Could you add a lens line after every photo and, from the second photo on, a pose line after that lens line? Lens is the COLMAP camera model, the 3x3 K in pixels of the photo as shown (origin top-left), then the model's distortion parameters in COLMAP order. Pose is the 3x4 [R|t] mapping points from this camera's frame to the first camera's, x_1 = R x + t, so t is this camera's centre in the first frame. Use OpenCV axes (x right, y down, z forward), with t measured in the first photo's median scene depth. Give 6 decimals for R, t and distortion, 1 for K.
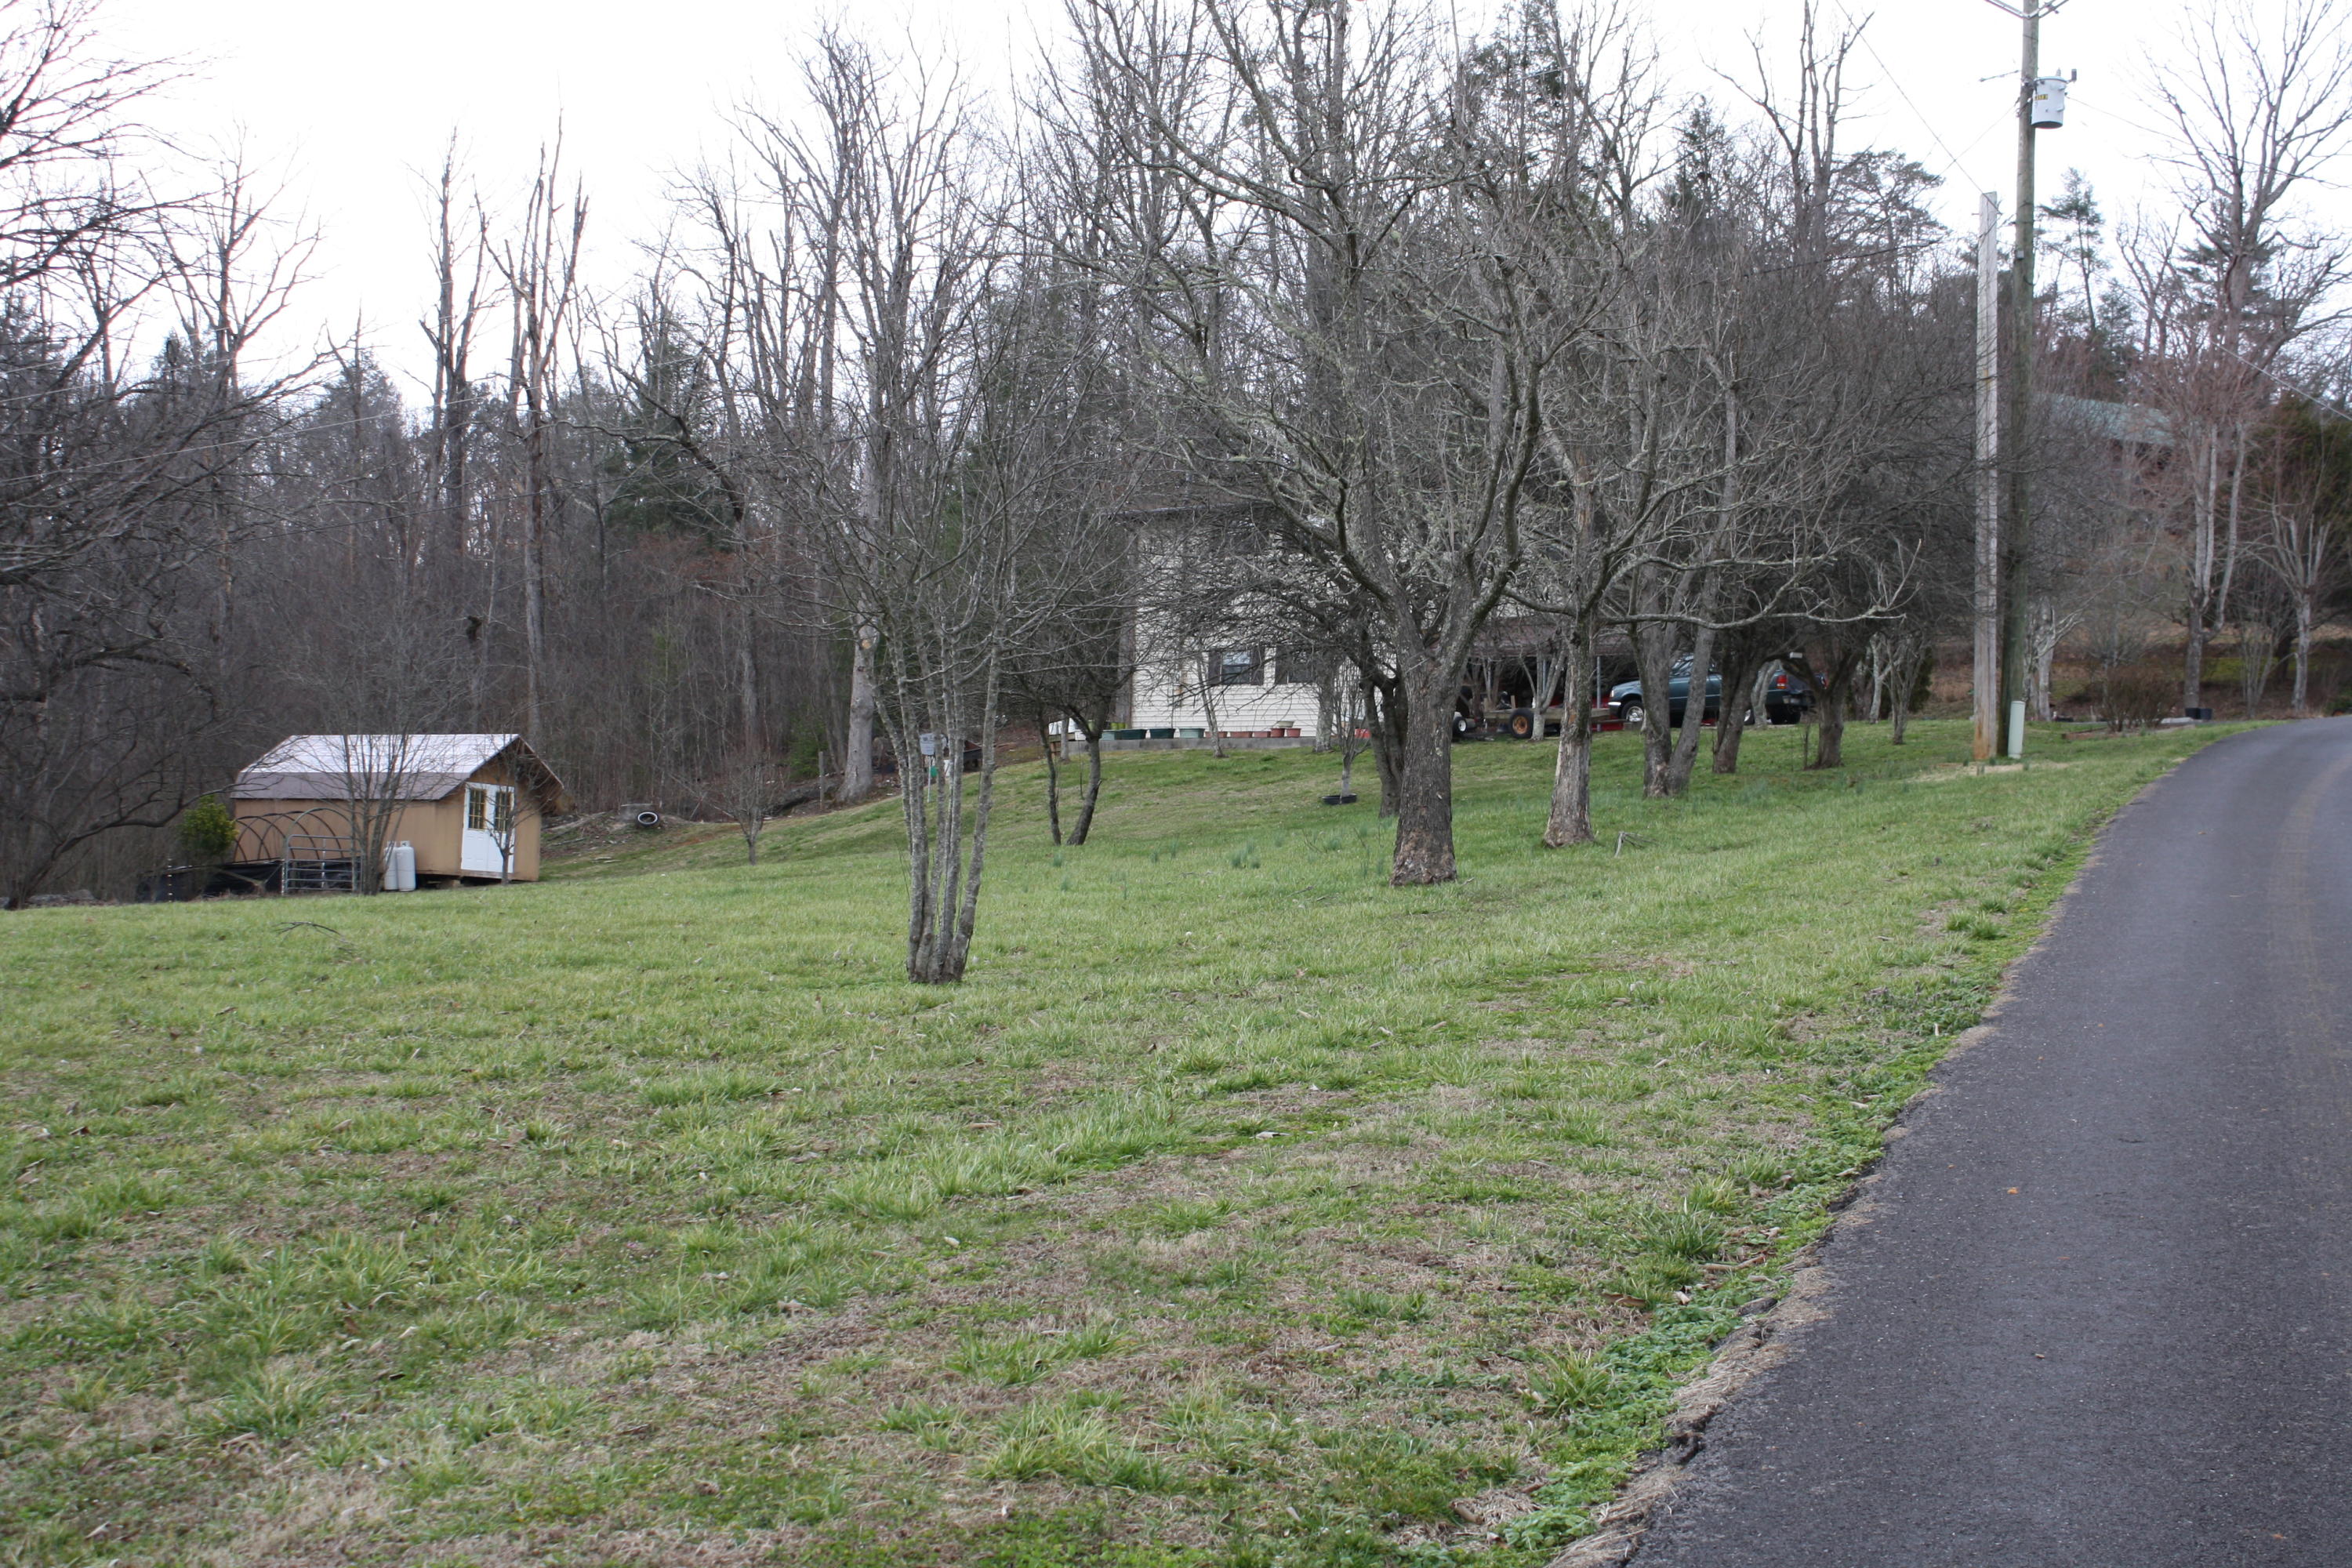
lens RADIAL K [[3176.3, 0, 1203.3], [0, 3176.3, 792.1], [0, 0, 1]] dist [-0.038507, 0.000000]
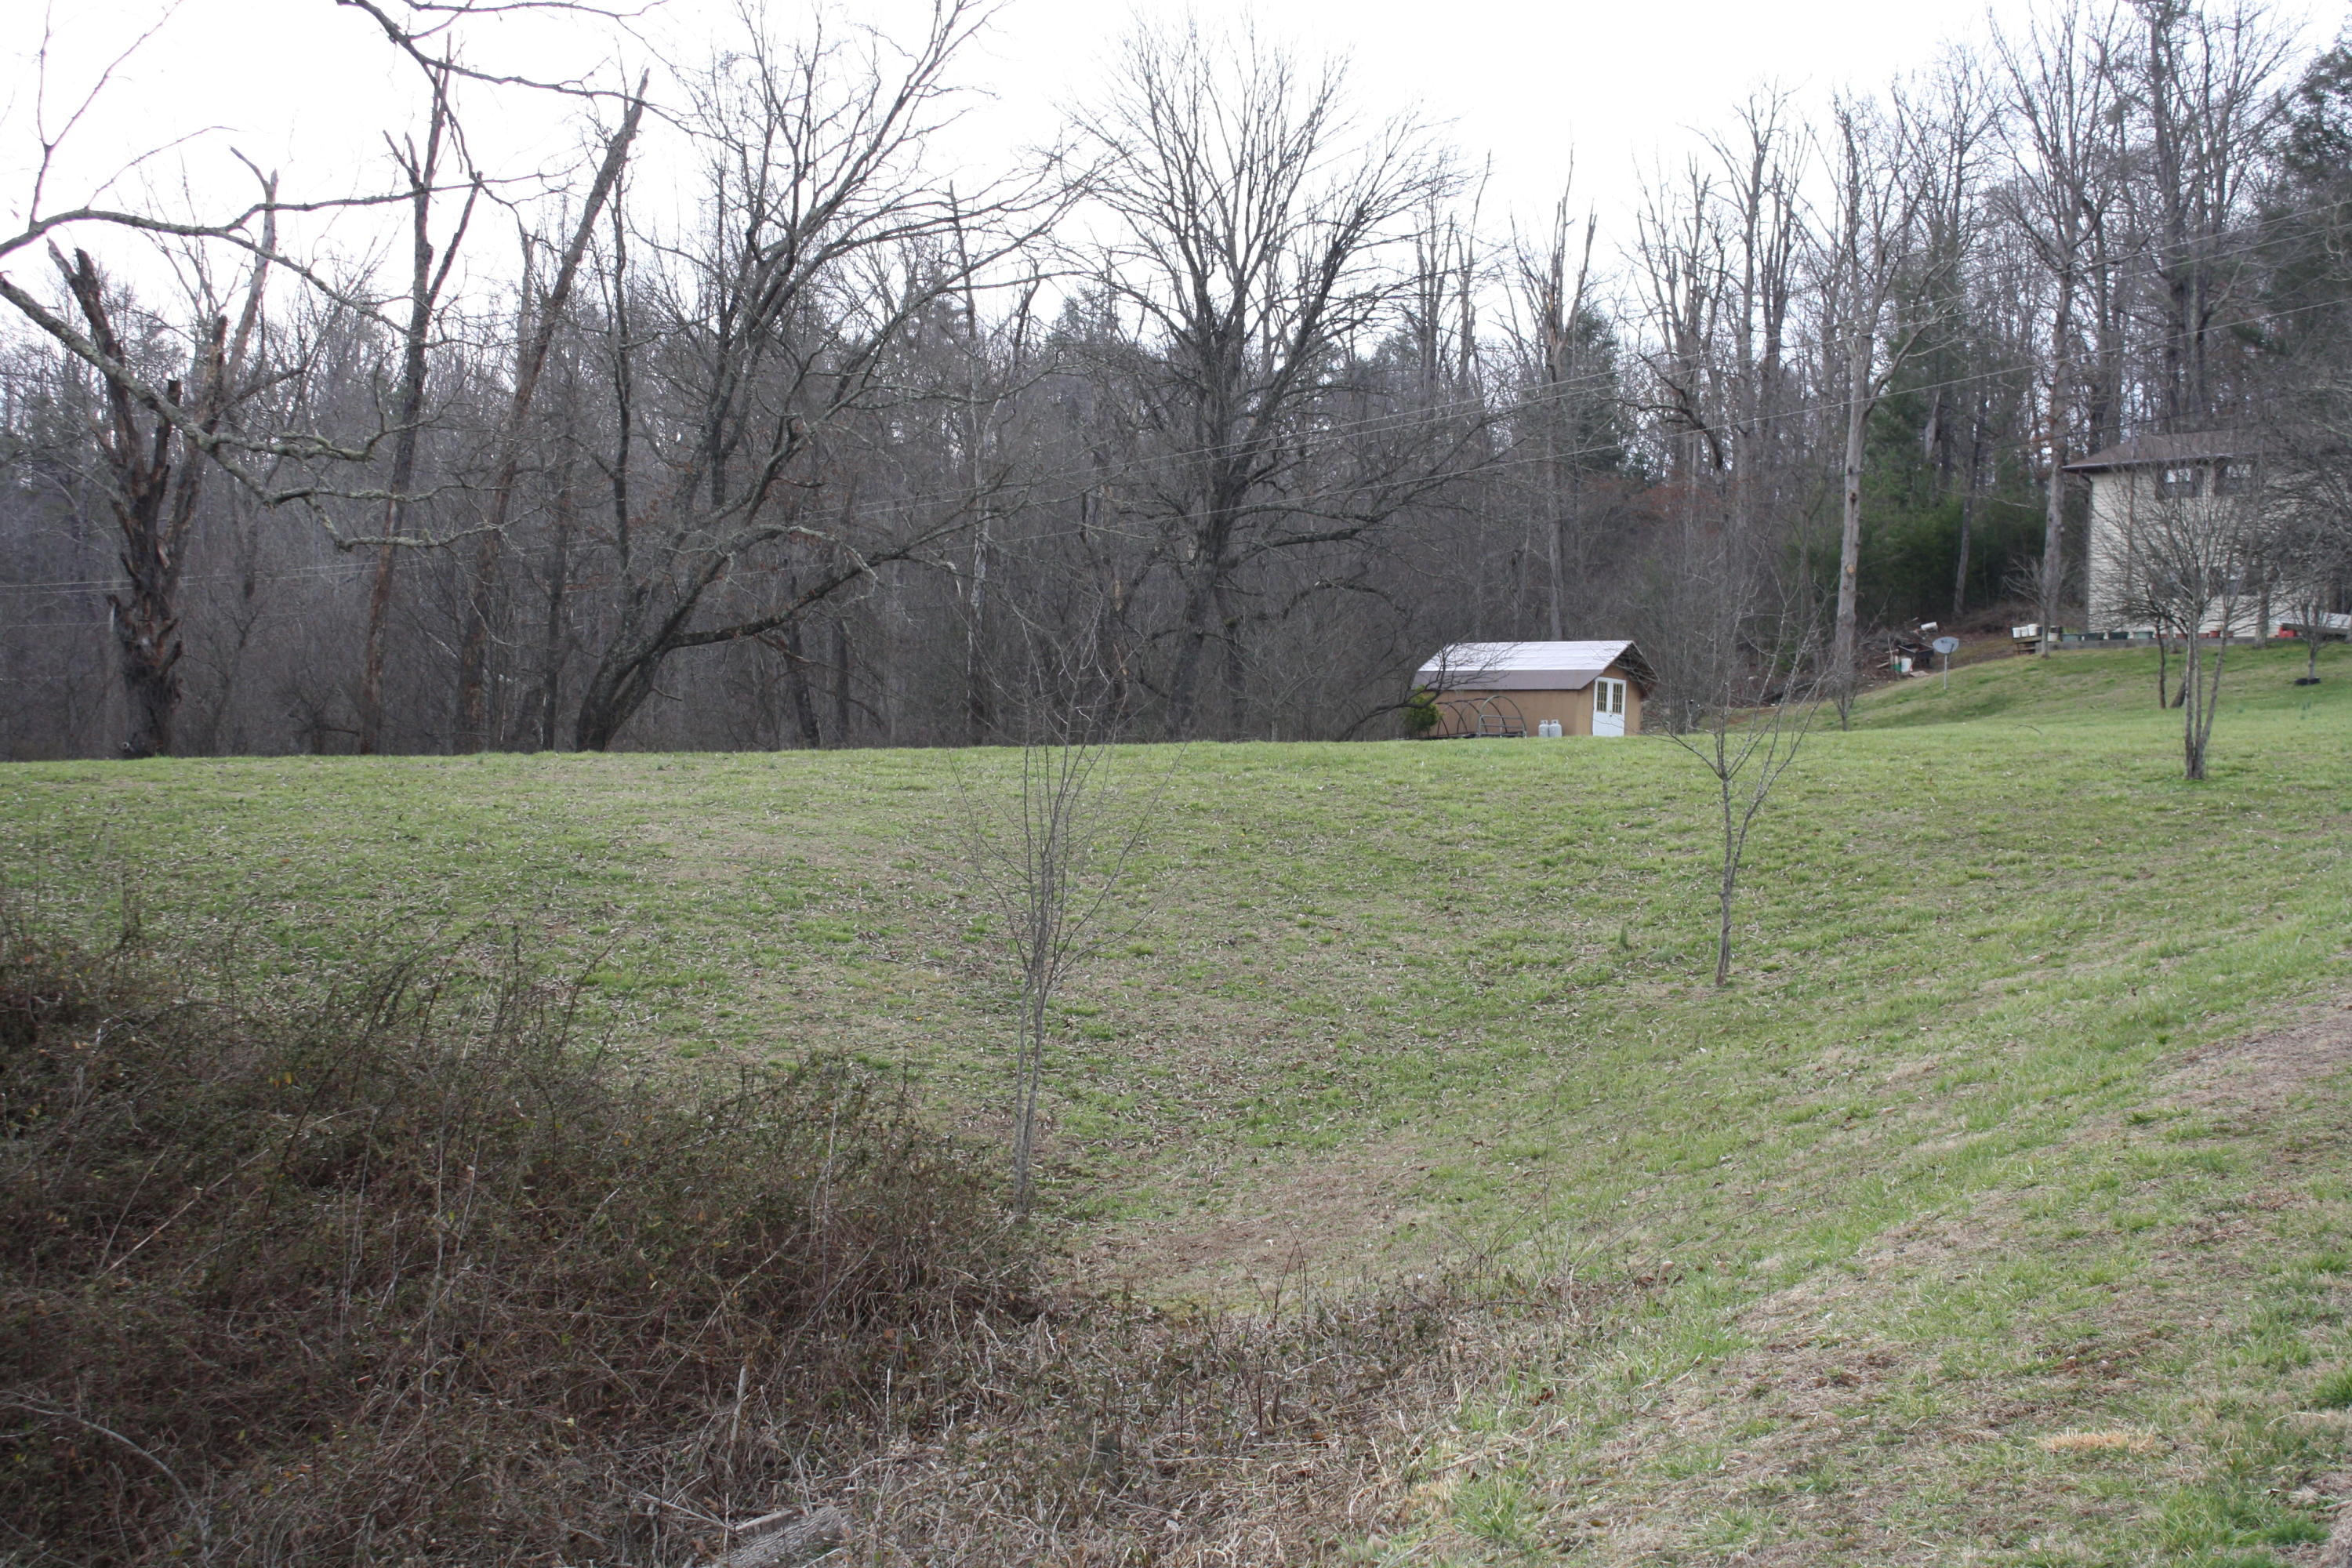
lens RADIAL K [[3176.3, 0, 1198.0], [0, 3176.3, 773.0], [0, 0, 1]] dist [-0.038507, 0.000000]
pose [[0.978609, -0.001331, -0.205726, -0.118552], [0.006207, 0.999715, 0.023058, 0.005776], [0.205637, -0.023842, 0.978338, -0.360431]]
